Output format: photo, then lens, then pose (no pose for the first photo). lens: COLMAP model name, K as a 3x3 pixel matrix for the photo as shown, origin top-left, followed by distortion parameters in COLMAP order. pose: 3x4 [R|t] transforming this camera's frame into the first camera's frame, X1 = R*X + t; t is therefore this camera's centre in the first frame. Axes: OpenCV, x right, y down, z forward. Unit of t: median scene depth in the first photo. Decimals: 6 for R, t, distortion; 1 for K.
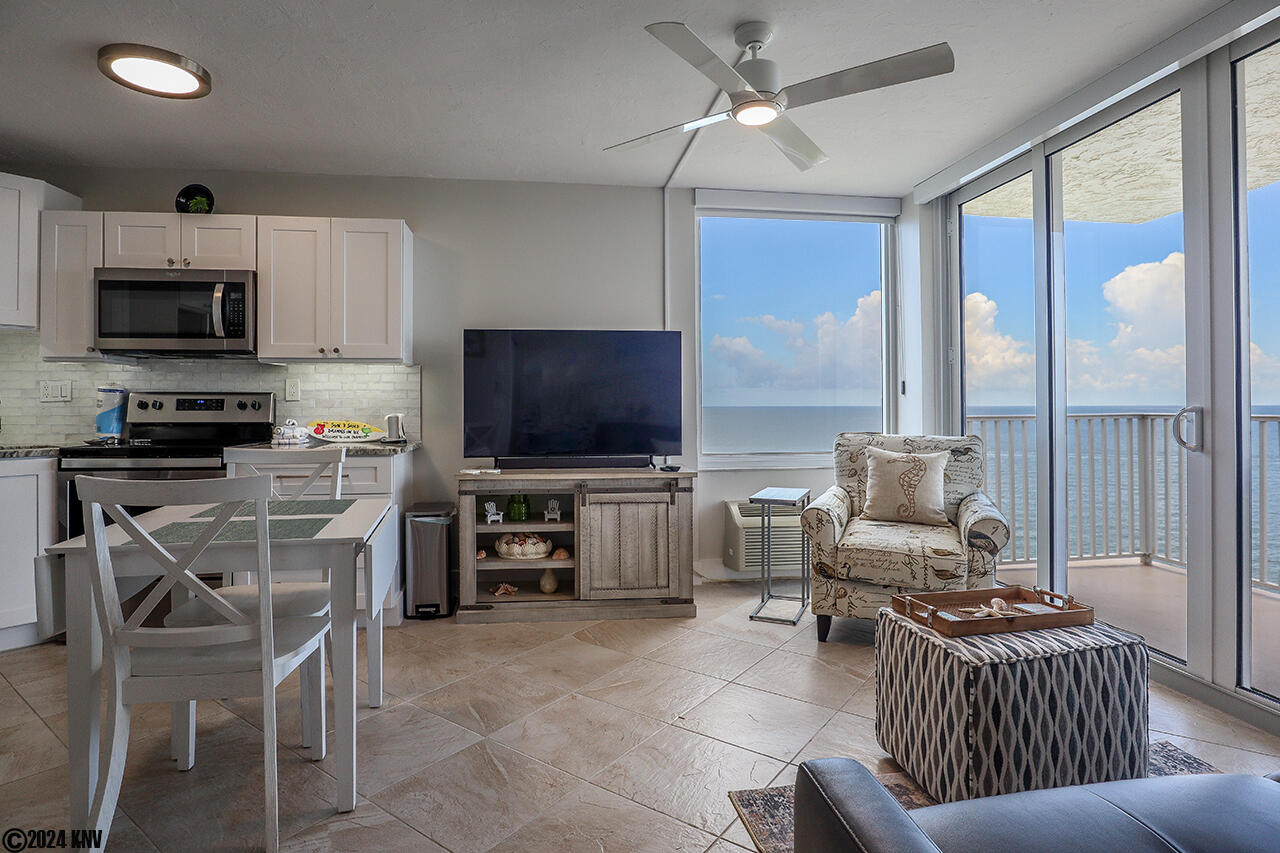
lens RADIAL K [[681.8, 0, 600.1], [0, 681.8, 389.9], [0, 0, 1]] dist [-0.044901, 0.011744]
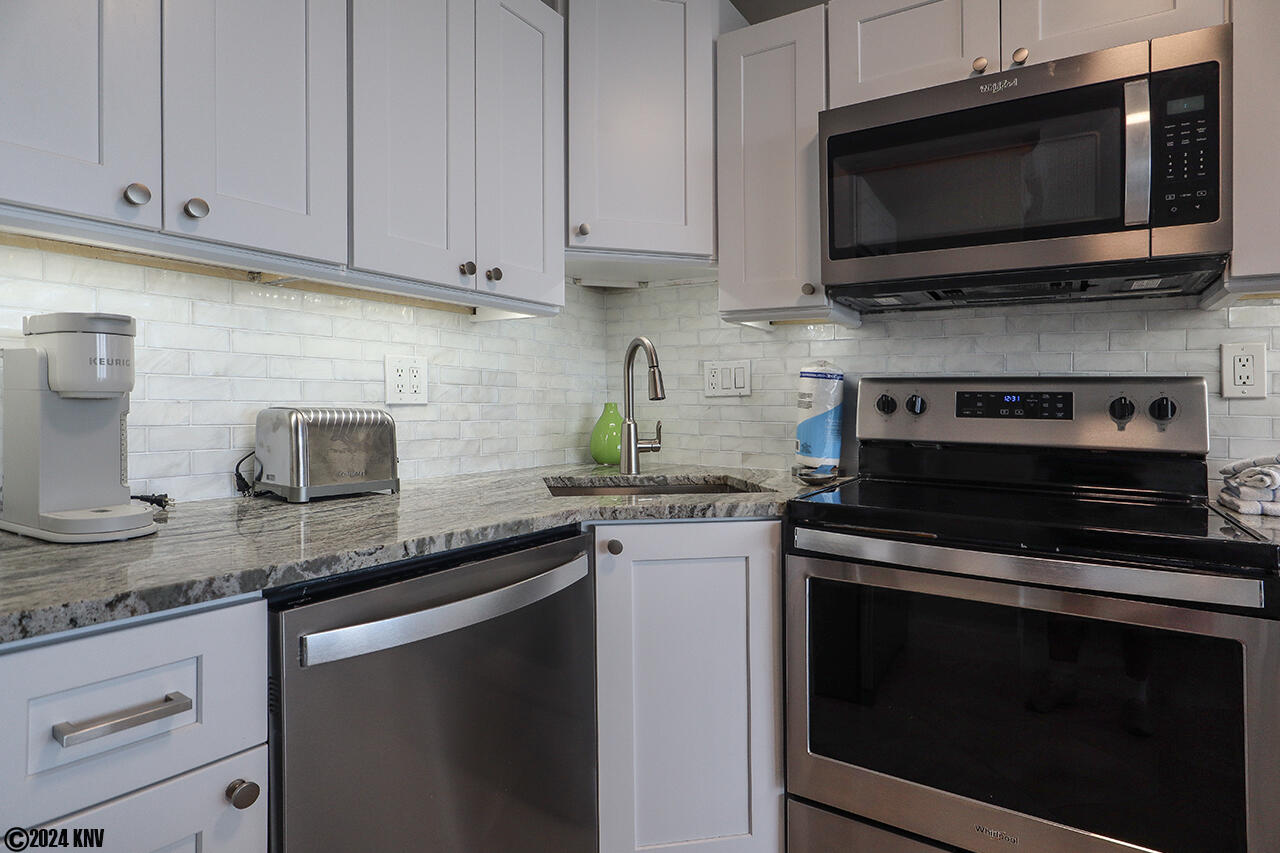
lens RADIAL K [[672.3, 0, 638.4], [0, 672.3, 417.2], [0, 0, 1]] dist [-0.056864, 0.032017]
pose [[0.768518, 0.024097, -0.639374, -0.518715], [0.000423, 0.999271, 0.038169, 0.013741], [0.639828, -0.029604, 0.767948, 0.515413]]
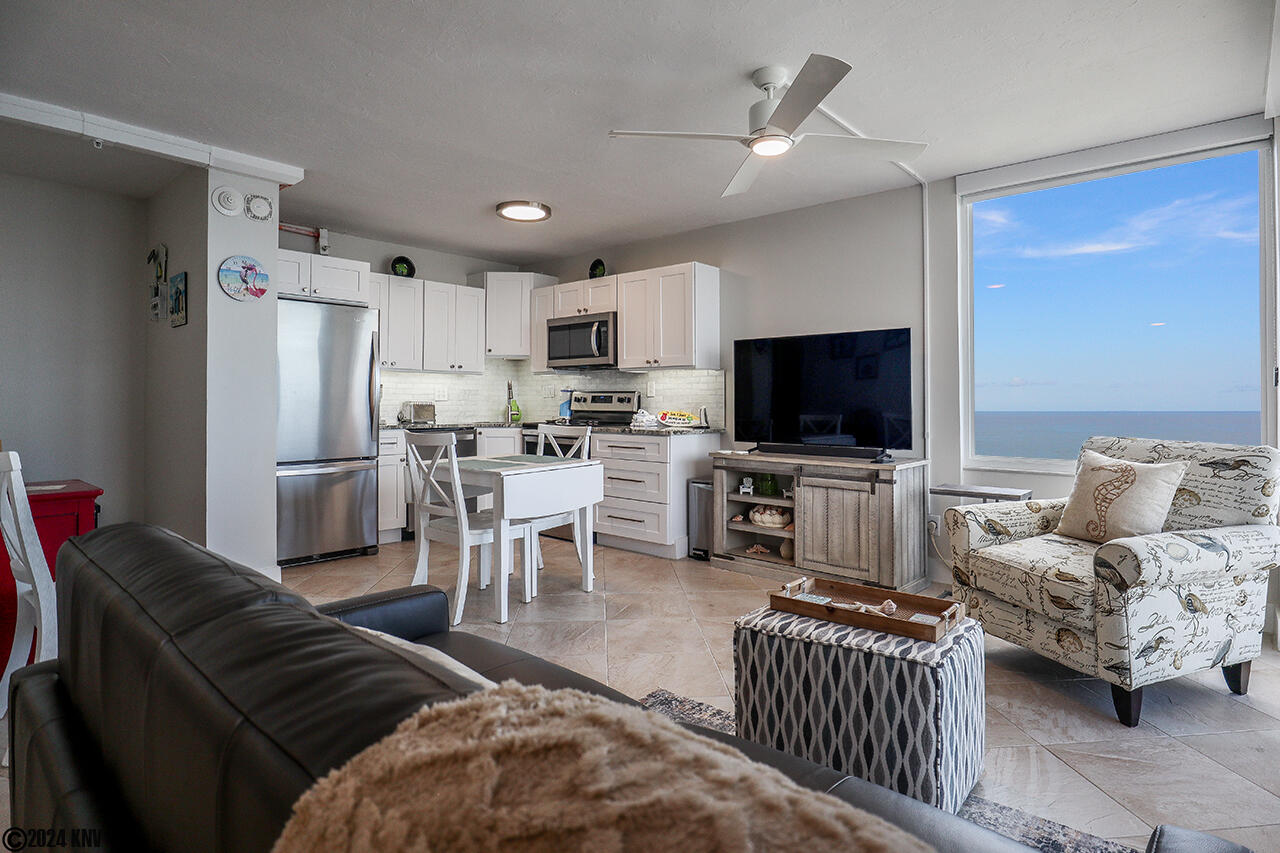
lens RADIAL K [[627.5, 0, 633.2], [0, 627.5, 401.4], [0, 0, 1]] dist [-0.025730, 0.001475]
pose [[0.670188, 0.004068, -0.742180, 0.557991], [0.010275, 0.999838, 0.014759, 0.006132], [0.742120, -0.017518, 0.670038, 0.074419]]
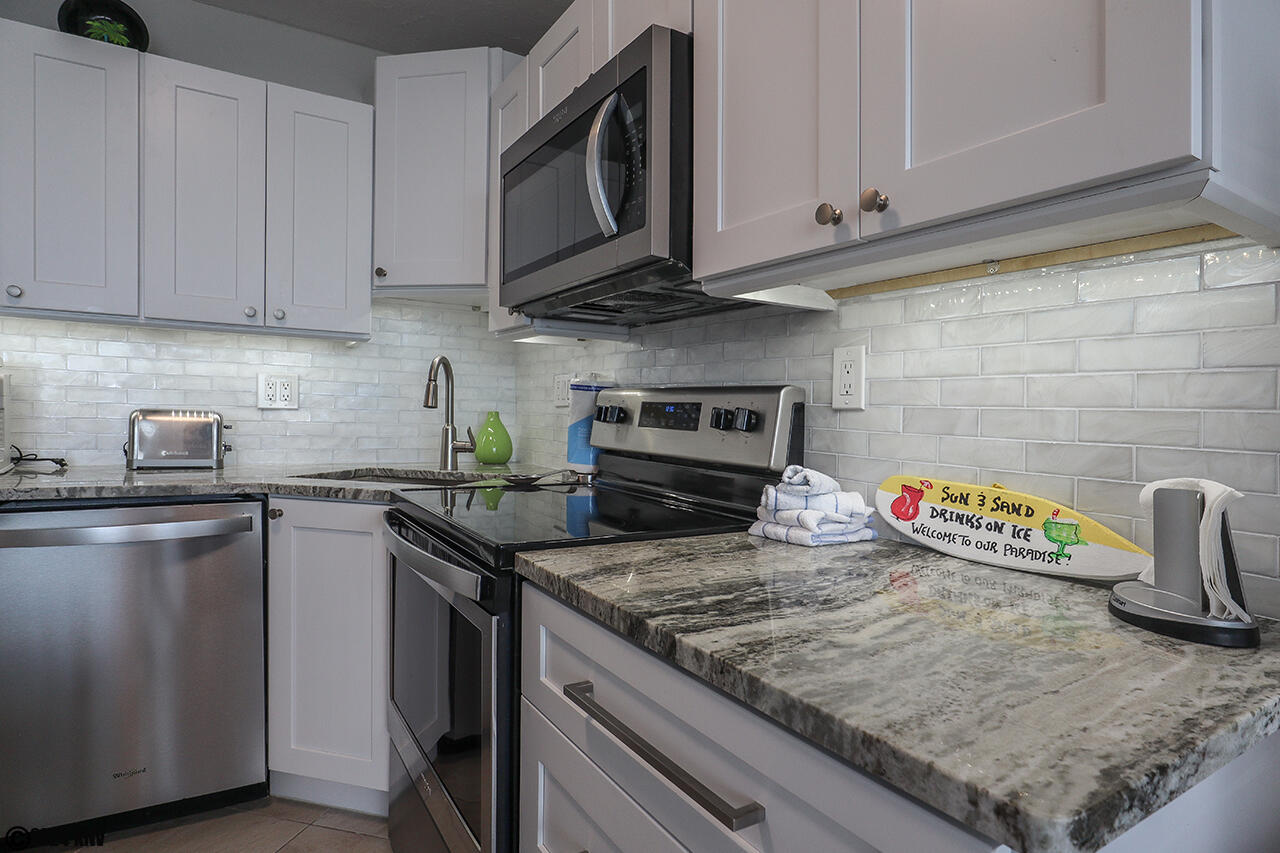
lens RADIAL K [[672.3, 0, 638.4], [0, 672.3, 417.2], [0, 0, 1]] dist [-0.056864, 0.032017]
pose [[0.433119, 0.020685, -0.901099, -0.209778], [-0.009312, 0.999786, 0.018475, 0.015645], [0.901289, 0.000389, 0.433219, 0.814057]]
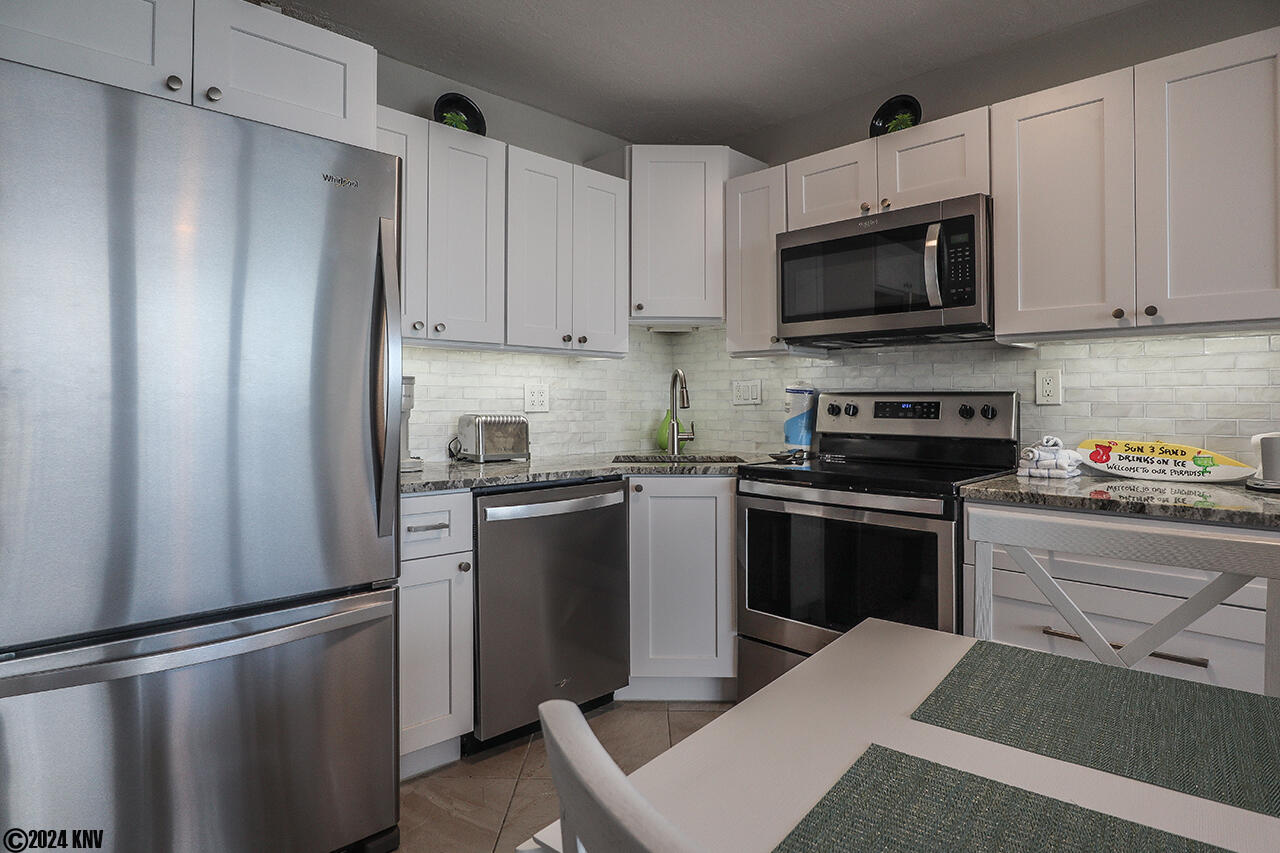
lens RADIAL K [[663.3, 0, 675.6], [0, 663.3, 392.0], [0, 0, 1]] dist [0.025502, -0.001446]
pose [[0.662157, -0.010035, -0.749298, -0.240804], [0.010133, 0.999939, -0.004437, 0.004140], [0.749296, -0.004655, 0.662218, 0.371269]]
